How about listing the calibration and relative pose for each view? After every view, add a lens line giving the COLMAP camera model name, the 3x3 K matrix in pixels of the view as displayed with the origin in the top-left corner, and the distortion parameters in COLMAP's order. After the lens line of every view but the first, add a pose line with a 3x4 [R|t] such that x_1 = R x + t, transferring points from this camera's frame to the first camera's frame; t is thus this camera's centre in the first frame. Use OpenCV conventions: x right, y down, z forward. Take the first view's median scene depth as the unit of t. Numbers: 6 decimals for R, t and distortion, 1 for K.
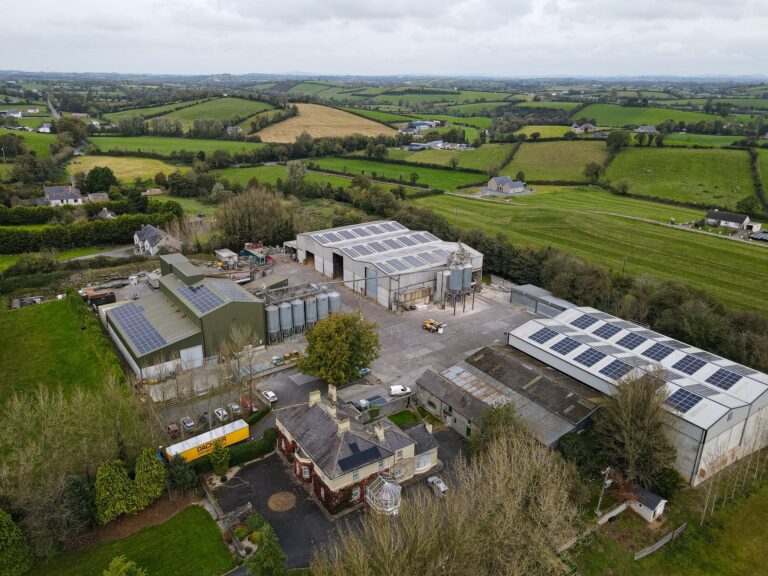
lens RADIAL K [[566.6, 0, 378.7], [0, 566.6, 288.5], [0, 0, 1]] dist [0.008092, 0.003978]
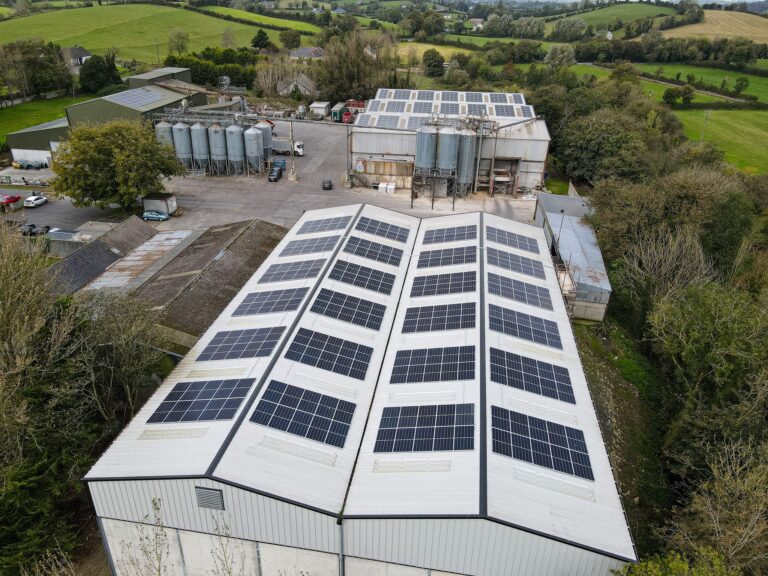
lens RADIAL K [[566.6, 0, 378.7], [0, 566.6, 288.5], [0, 0, 1]] dist [0.008092, 0.003978]
pose [[0.719837, 0.313046, -0.619546, 0.564651], [-0.253382, 0.949446, 0.185340, 0.027150], [0.646245, 0.023567, 0.762766, 0.555934]]
